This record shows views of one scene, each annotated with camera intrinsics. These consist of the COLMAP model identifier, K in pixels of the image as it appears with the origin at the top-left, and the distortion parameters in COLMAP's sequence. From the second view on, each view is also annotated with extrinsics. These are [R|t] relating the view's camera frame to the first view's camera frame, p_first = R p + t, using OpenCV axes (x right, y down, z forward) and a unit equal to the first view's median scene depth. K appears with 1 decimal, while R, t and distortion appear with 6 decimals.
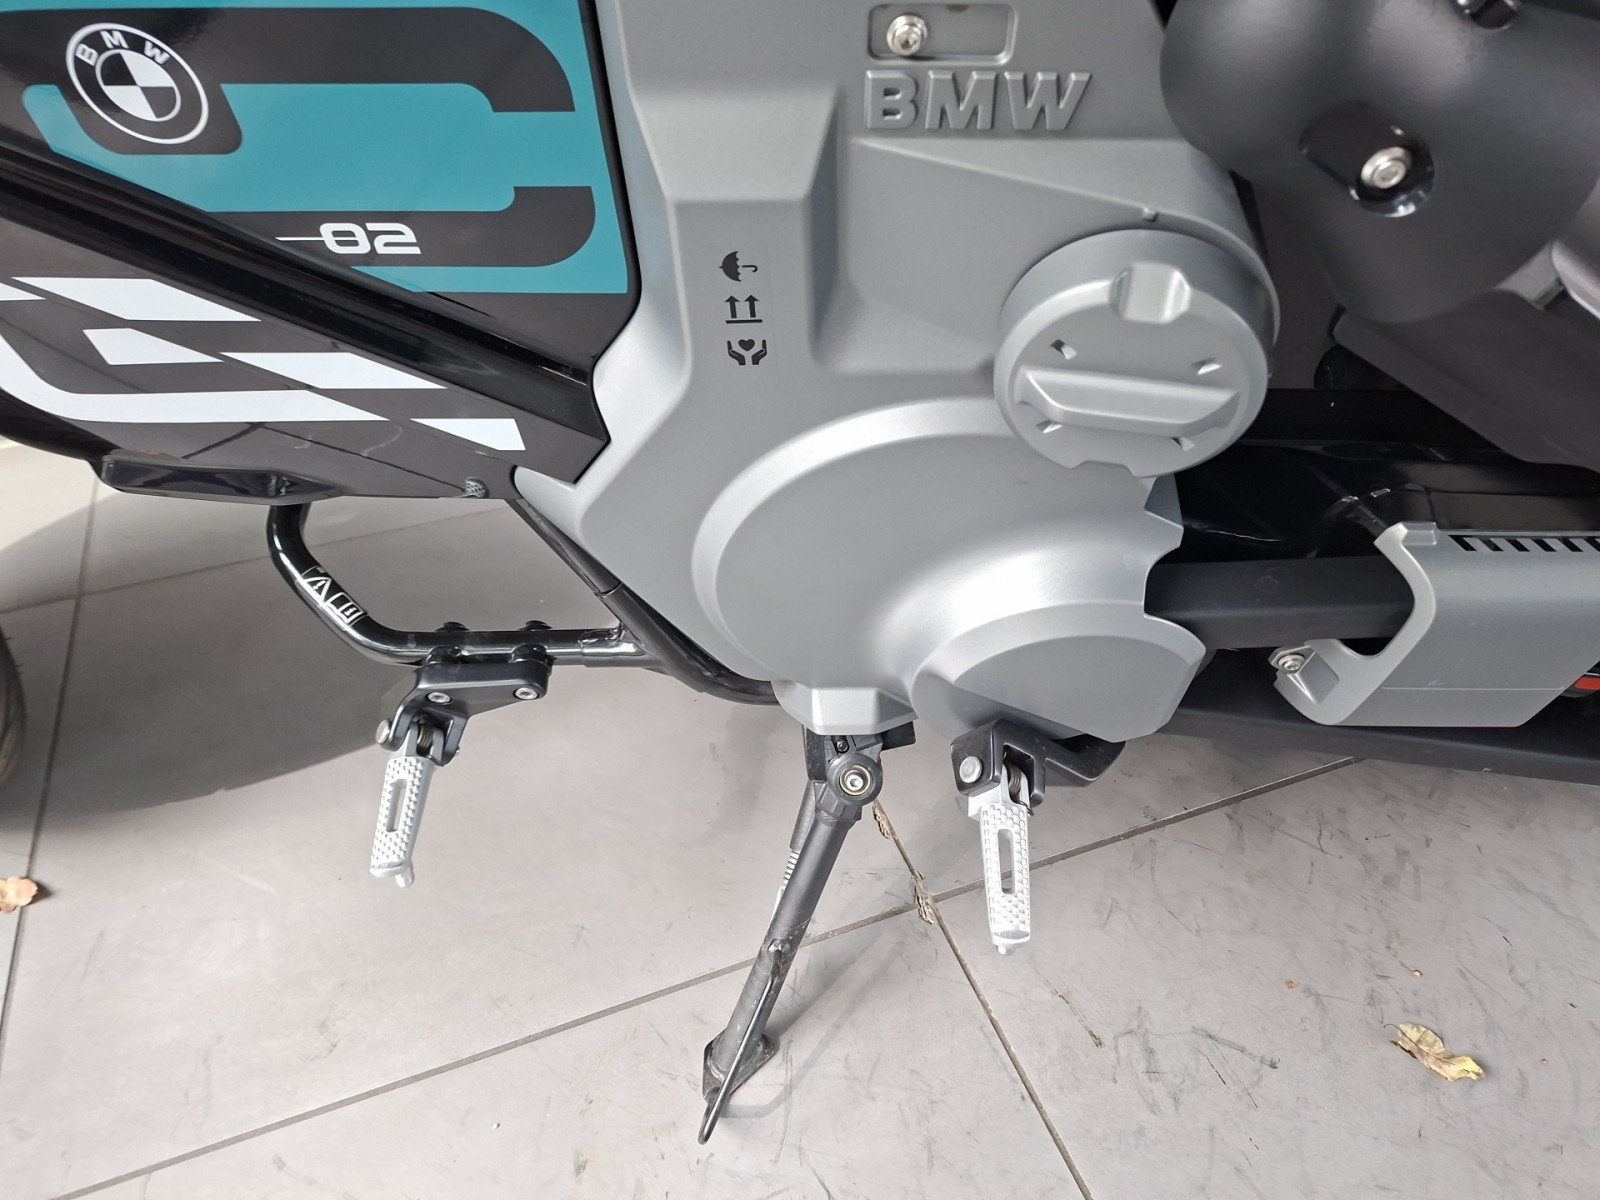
lens RADIAL K [[1059.2, 0, 800.0], [0, 1059.2, 600.0], [0, 0, 1]] dist [-0.002432, -0.005497]
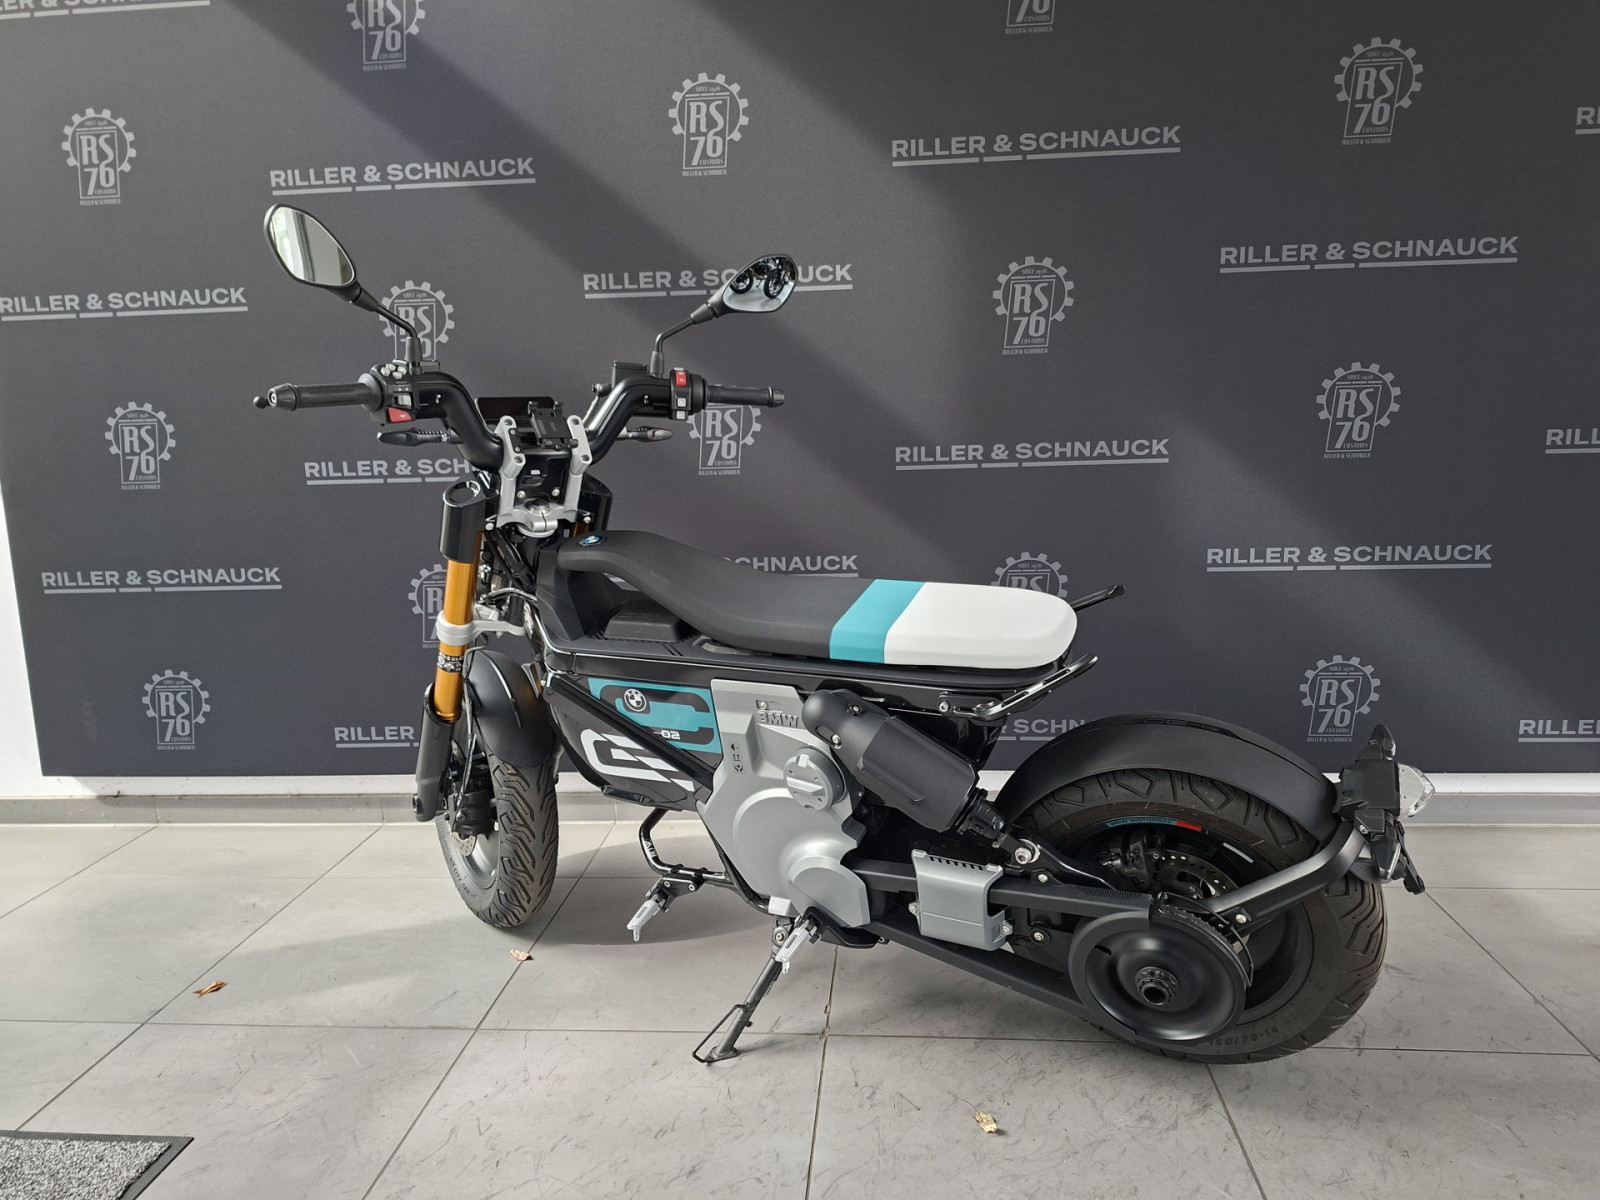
lens RADIAL K [[1016.7, 0, 800.0], [0, 1016.7, 600.0], [0, 0, 1]] dist [-0.000512, -0.028318]
pose [[0.895909, 0.044735, -0.441979, 1.741907], [-0.270884, 0.843561, -0.463711, 0.909362], [0.352092, 0.535168, 0.767872, -2.142026]]
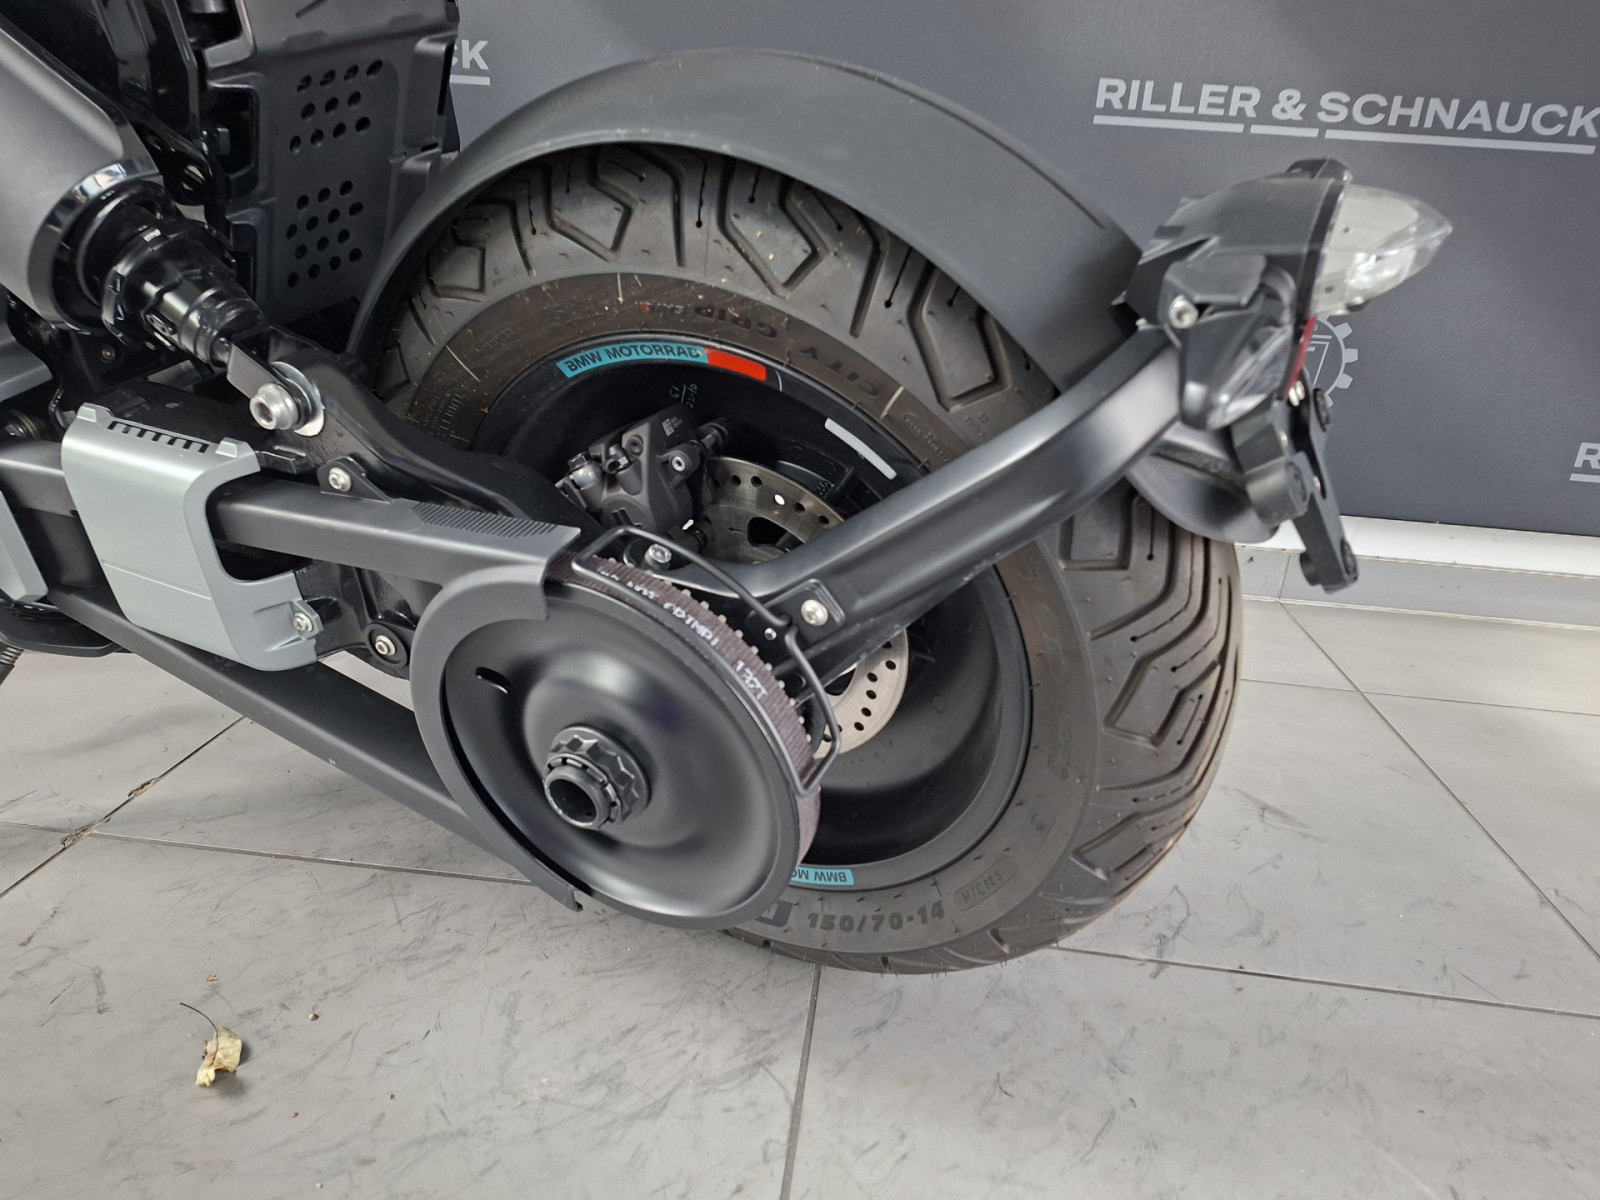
lens RADIAL K [[1059.2, 0, 800.0], [0, 1059.2, 600.0], [0, 0, 1]] dist [-0.002432, -0.005497]
pose [[0.893524, 0.207708, -0.398087, 2.066244], [-0.346889, 0.882250, -0.318281, 0.258114], [0.285103, 0.422483, 0.860363, 0.346519]]
